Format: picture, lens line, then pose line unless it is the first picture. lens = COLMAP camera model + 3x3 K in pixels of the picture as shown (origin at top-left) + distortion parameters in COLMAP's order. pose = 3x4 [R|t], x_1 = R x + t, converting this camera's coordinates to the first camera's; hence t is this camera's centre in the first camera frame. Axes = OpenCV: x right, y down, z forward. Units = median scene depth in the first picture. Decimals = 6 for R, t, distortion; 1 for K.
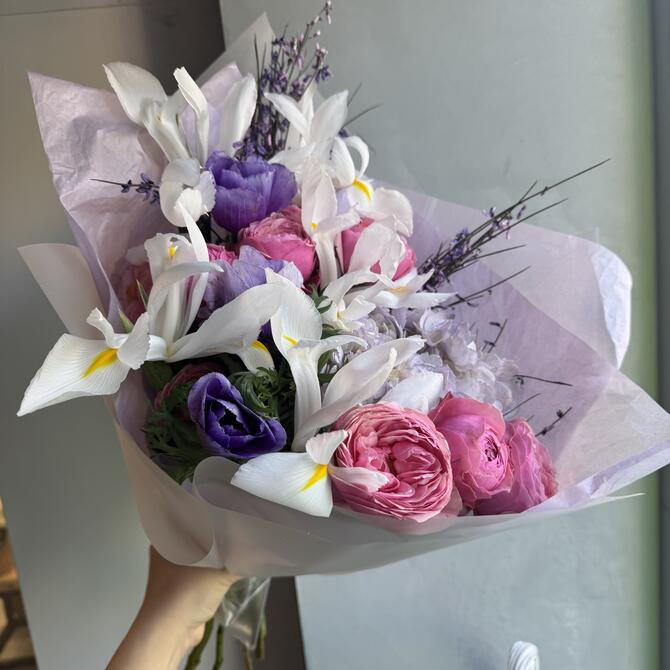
lens RADIAL K [[607.5, 0, 326.3], [0, 607.5, 335.2], [0, 0, 1]] dist [0.014671, 0.000994]
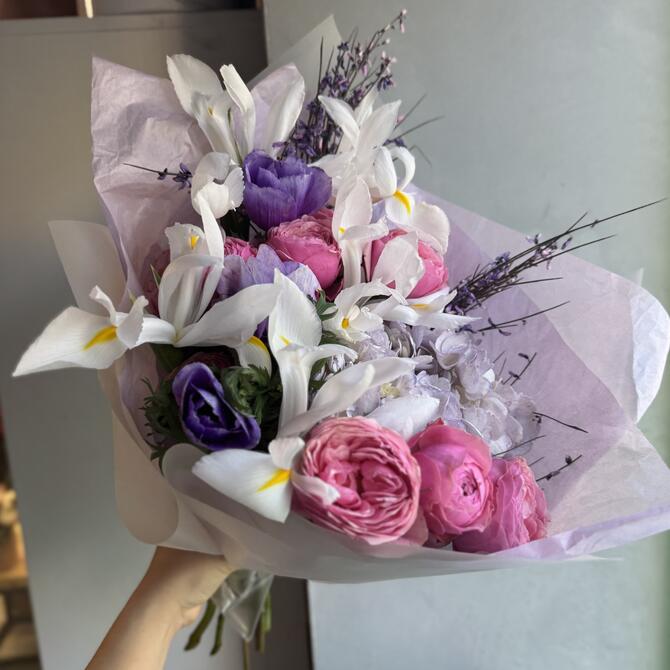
lens RADIAL K [[607.5, 0, 326.3], [0, 607.5, 335.2], [0, 0, 1]] dist [0.014671, 0.000994]
pose [[0.980288, 0.136821, -0.142534, 0.125918], [-0.137740, 0.990462, 0.003453, -0.013413], [0.141647, 0.016248, 0.989784, 0.013453]]
